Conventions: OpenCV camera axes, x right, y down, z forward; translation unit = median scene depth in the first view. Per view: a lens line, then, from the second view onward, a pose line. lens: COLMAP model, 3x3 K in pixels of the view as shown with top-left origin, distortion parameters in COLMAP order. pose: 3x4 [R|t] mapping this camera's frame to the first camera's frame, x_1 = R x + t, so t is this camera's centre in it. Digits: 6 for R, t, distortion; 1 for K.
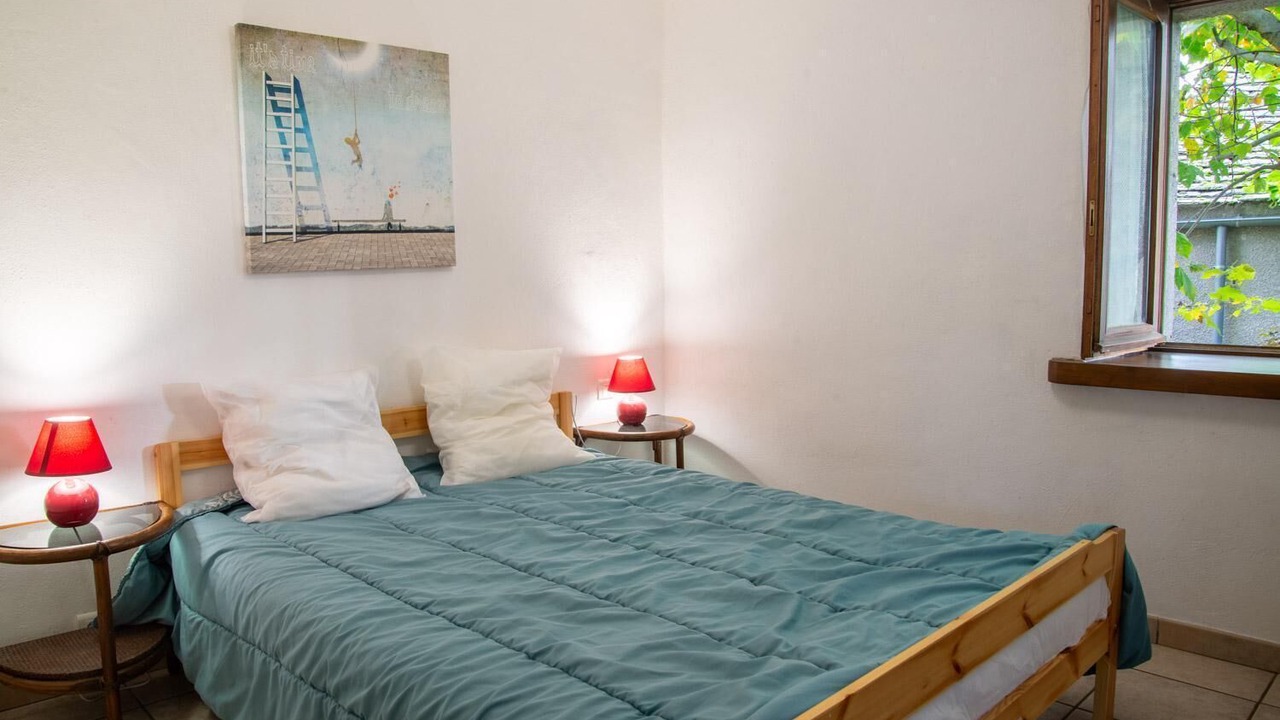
lens RADIAL K [[882.1, 0, 640.0], [0, 882.1, 360.0], [0, 0, 1]] dist [-0.047053, -0.004764]
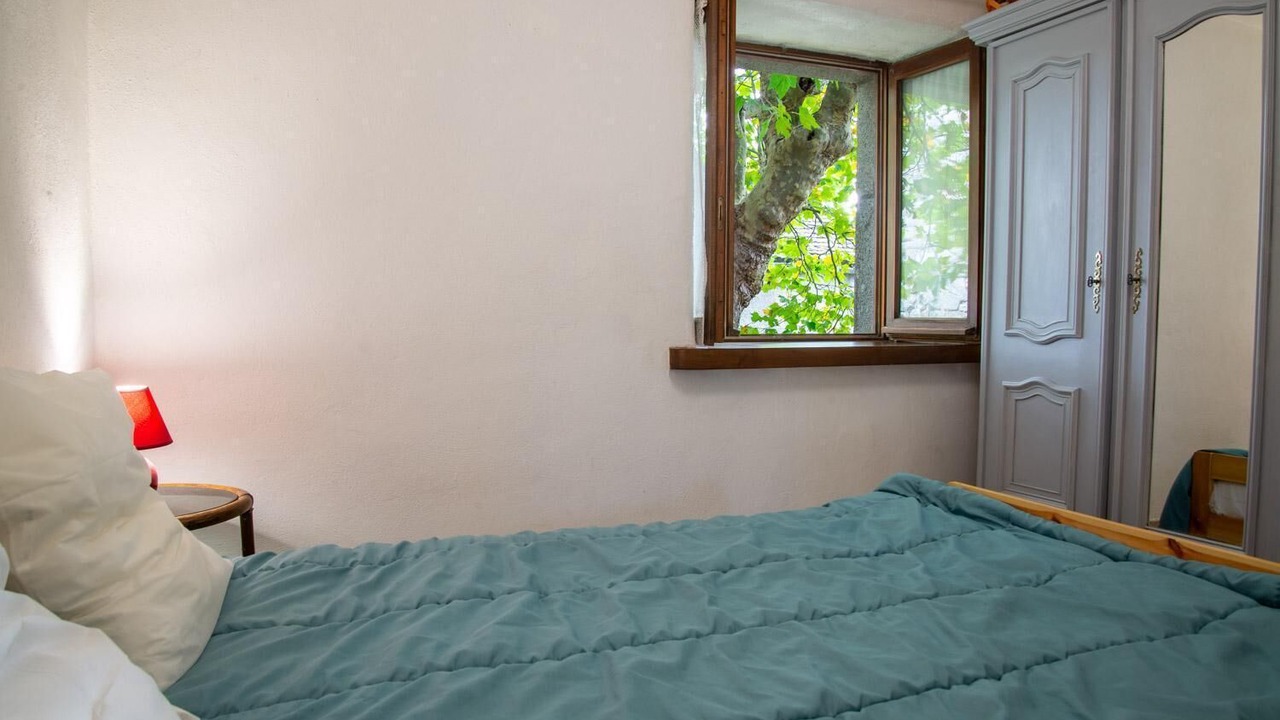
lens RADIAL K [[882.1, 0, 640.0], [0, 882.1, 360.0], [0, 0, 1]] dist [-0.047053, -0.004764]
pose [[0.410039, -0.036569, 0.911334, -0.475887], [0.088792, 0.996050, 0.000018, 0.008997], [-0.907736, 0.080912, 0.411667, 0.616191]]
